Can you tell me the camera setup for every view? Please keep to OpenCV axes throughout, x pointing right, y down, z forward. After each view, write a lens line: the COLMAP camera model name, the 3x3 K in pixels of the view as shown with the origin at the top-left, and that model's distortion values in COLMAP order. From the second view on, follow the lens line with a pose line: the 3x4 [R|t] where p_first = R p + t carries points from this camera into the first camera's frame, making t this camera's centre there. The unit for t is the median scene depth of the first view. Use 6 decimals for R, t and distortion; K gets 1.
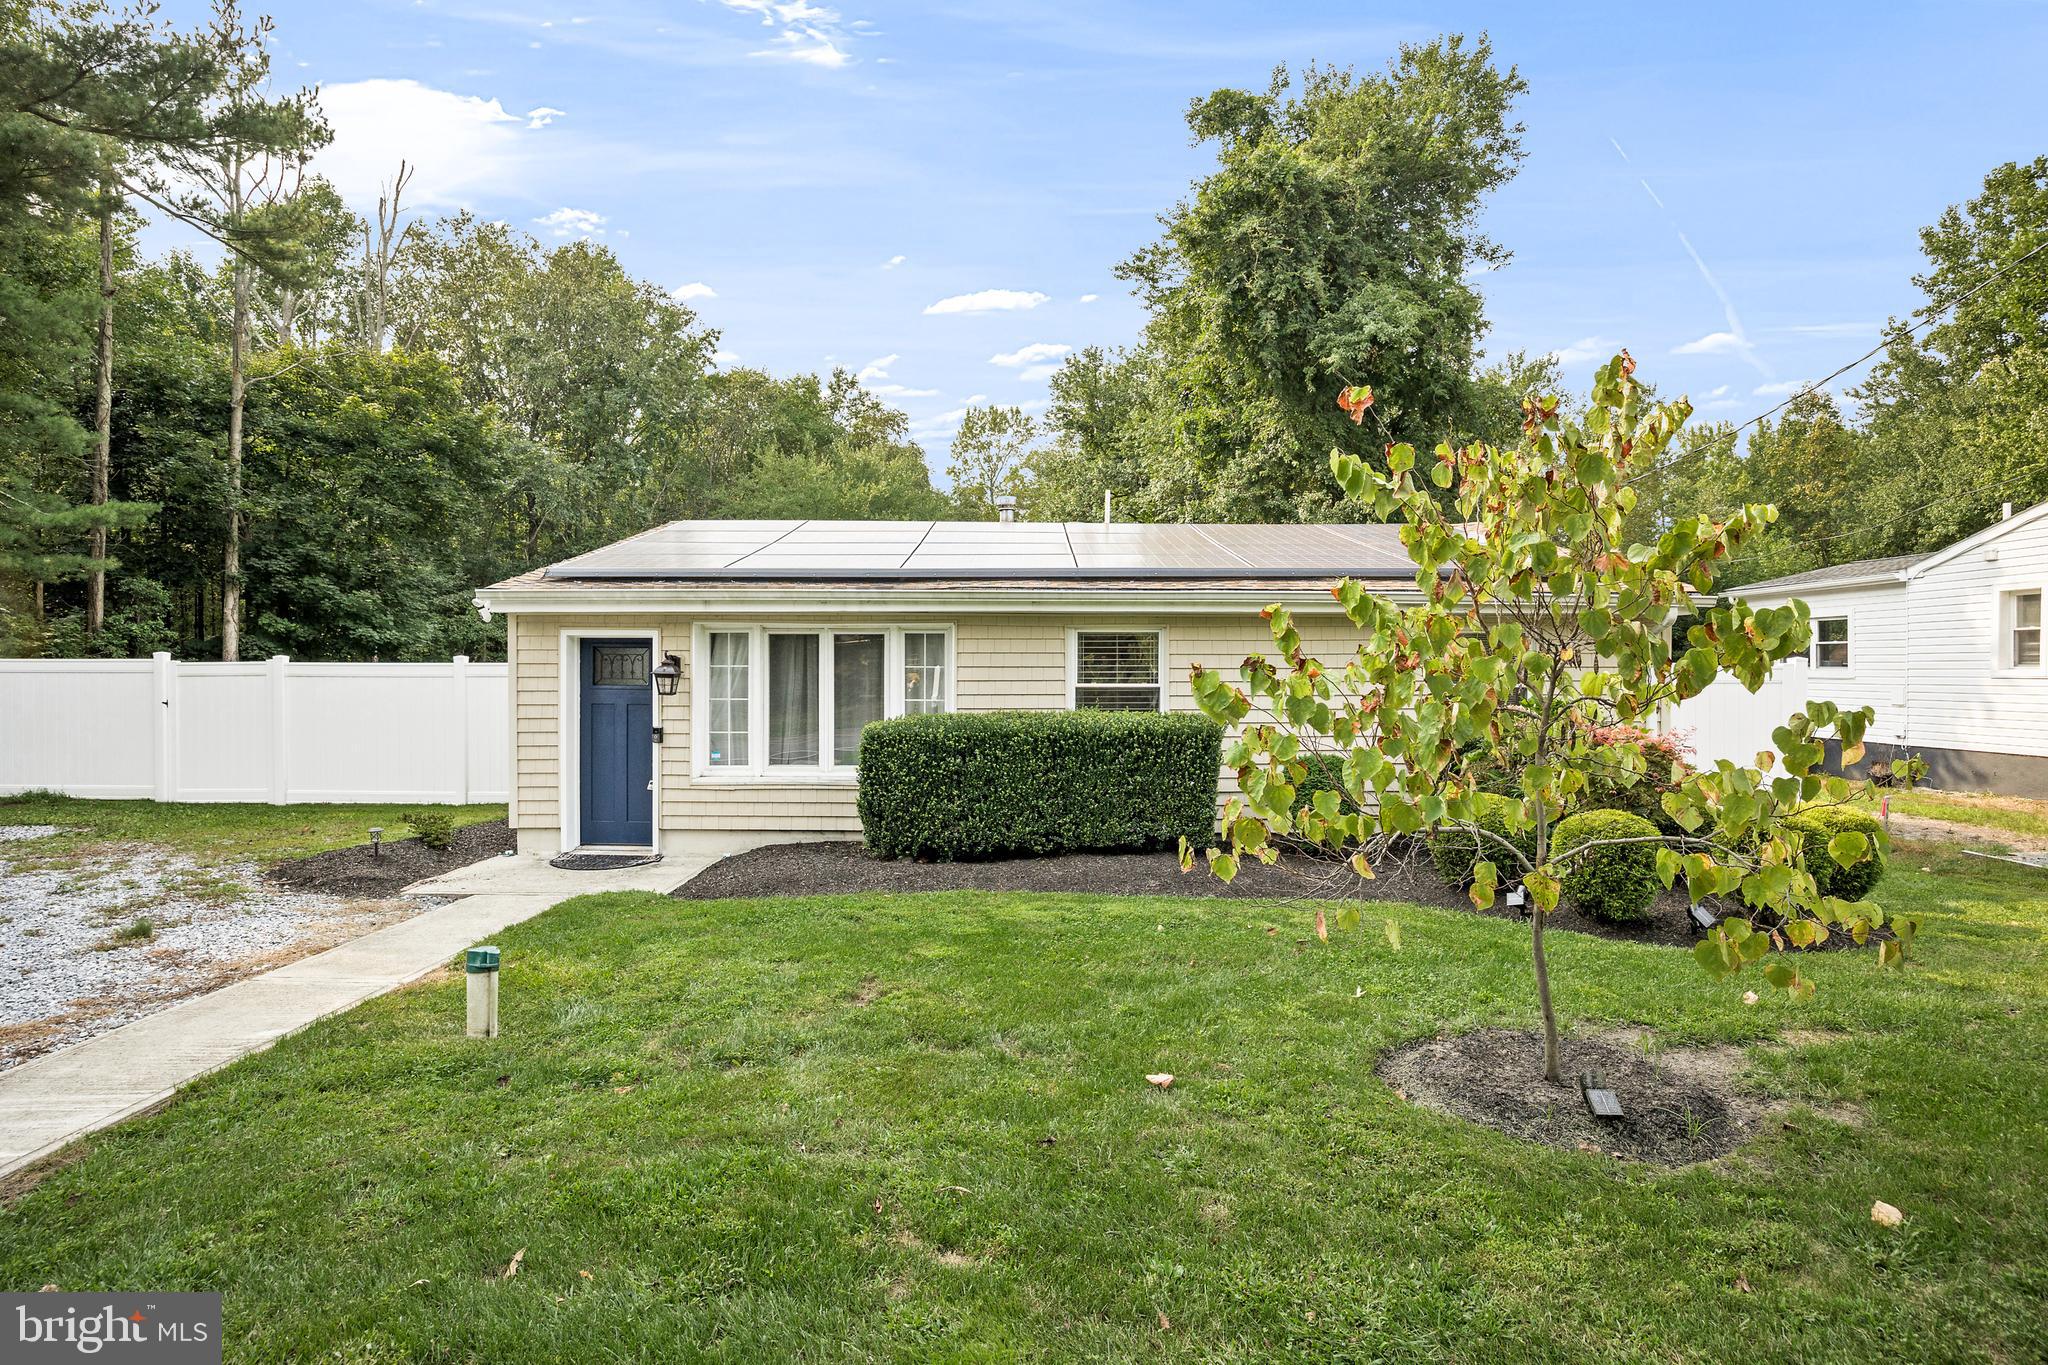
lens RADIAL K [[1071.8, 0, 1023.9], [0, 1071.8, 677.1], [0, 0, 1]] dist [-0.007081, -0.000180]
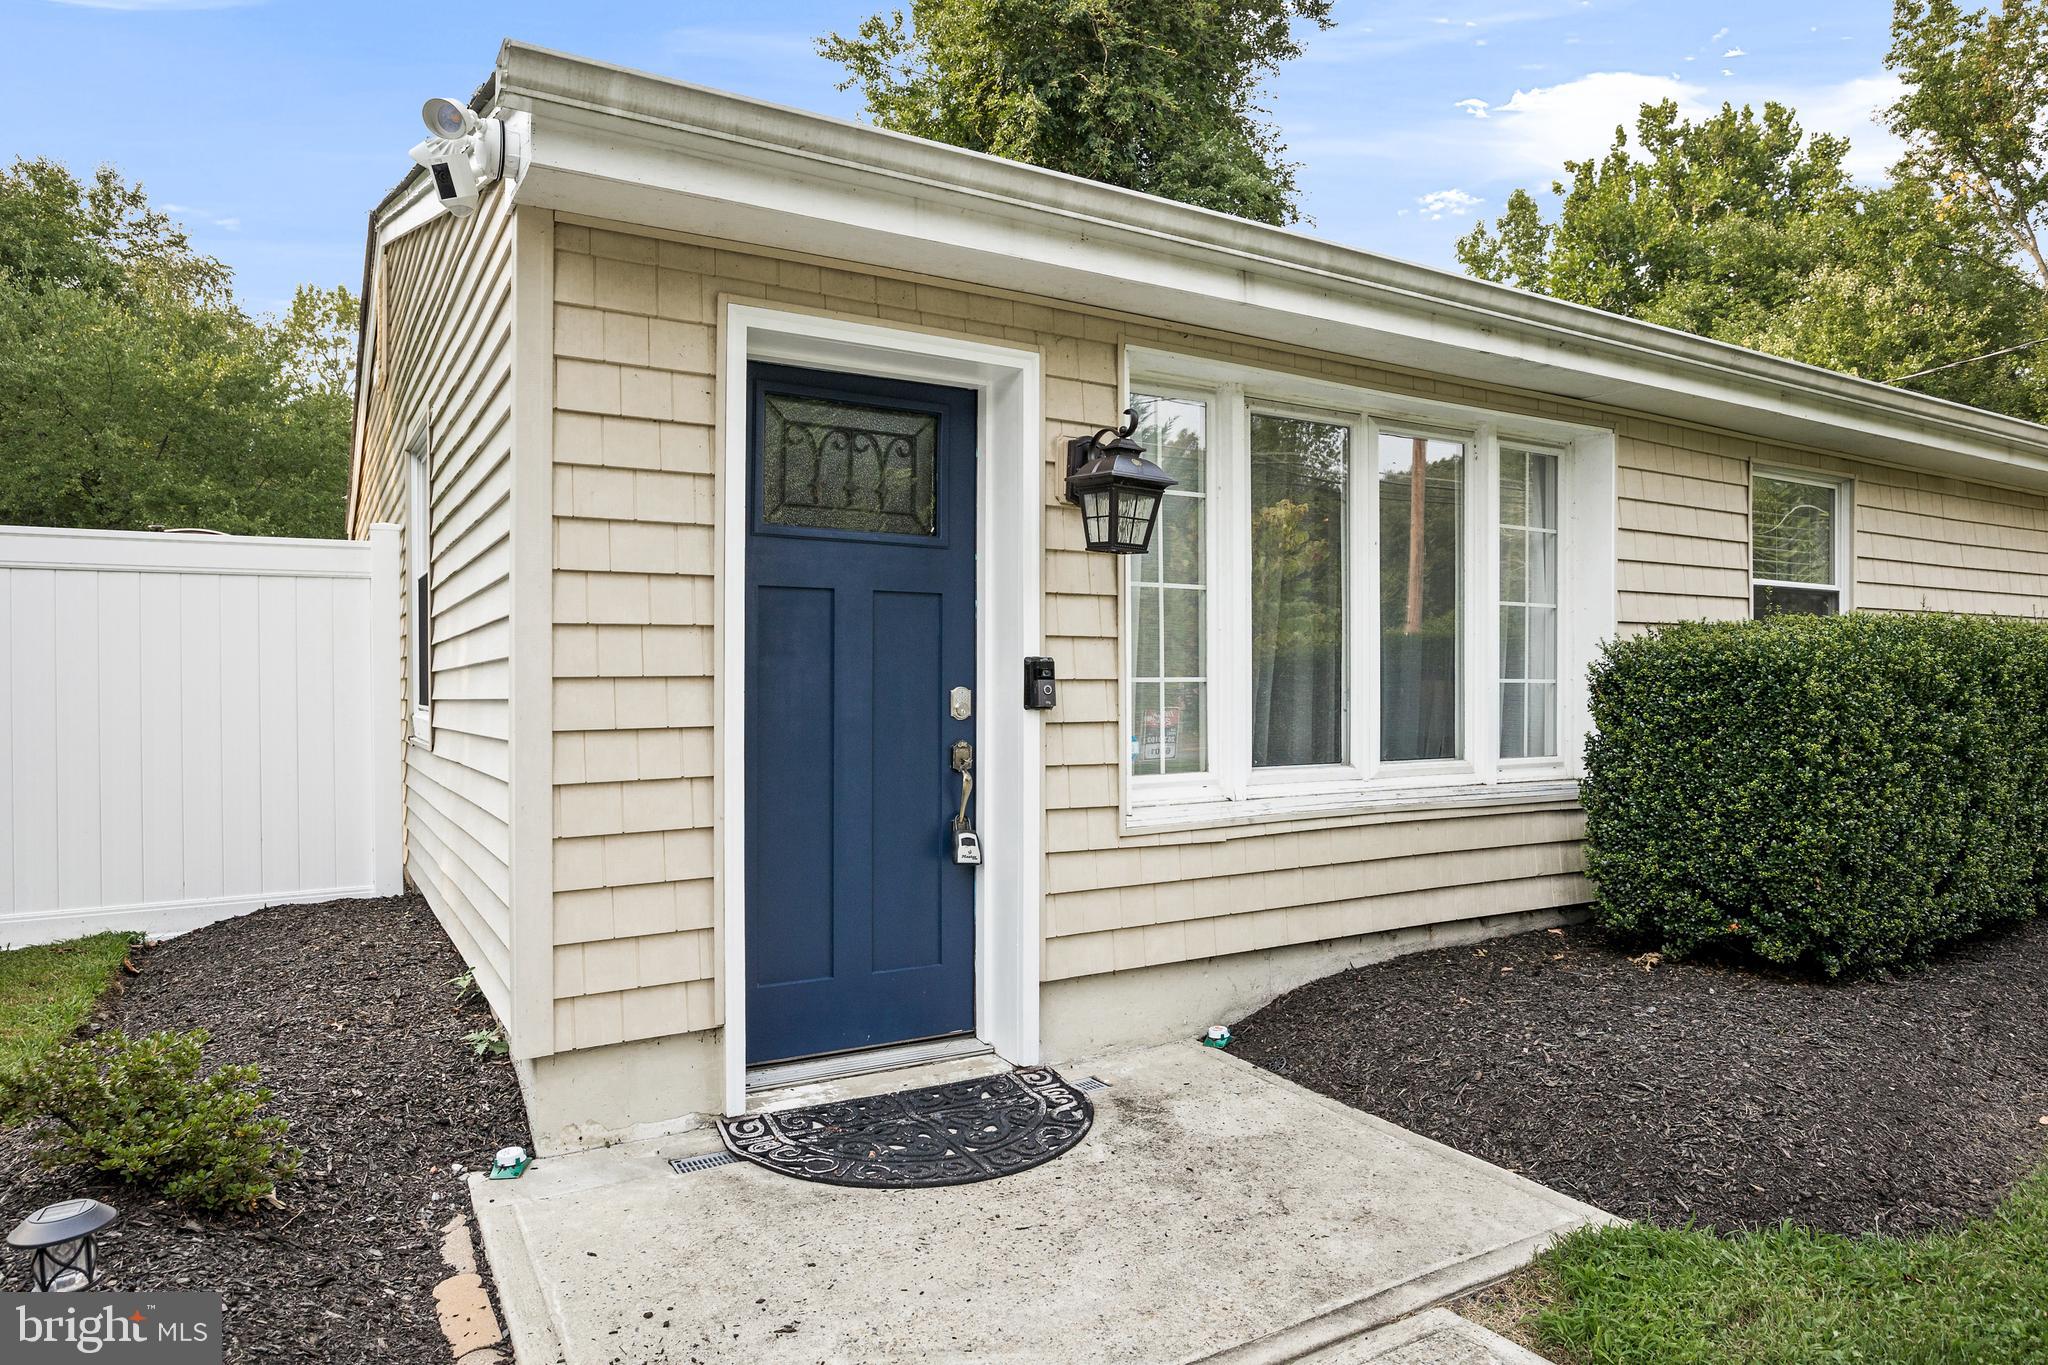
lens RADIAL K [[1239.5, 0, 1026.9], [0, 1239.5, 684.9], [0, 0, 1]] dist [-0.000191, 0.000126]
pose [[0.848717, -0.005961, 0.528814, -0.527799], [0.009234, 0.999951, -0.003548, 0.054292], [-0.528767, 0.007894, 0.848730, 0.679561]]
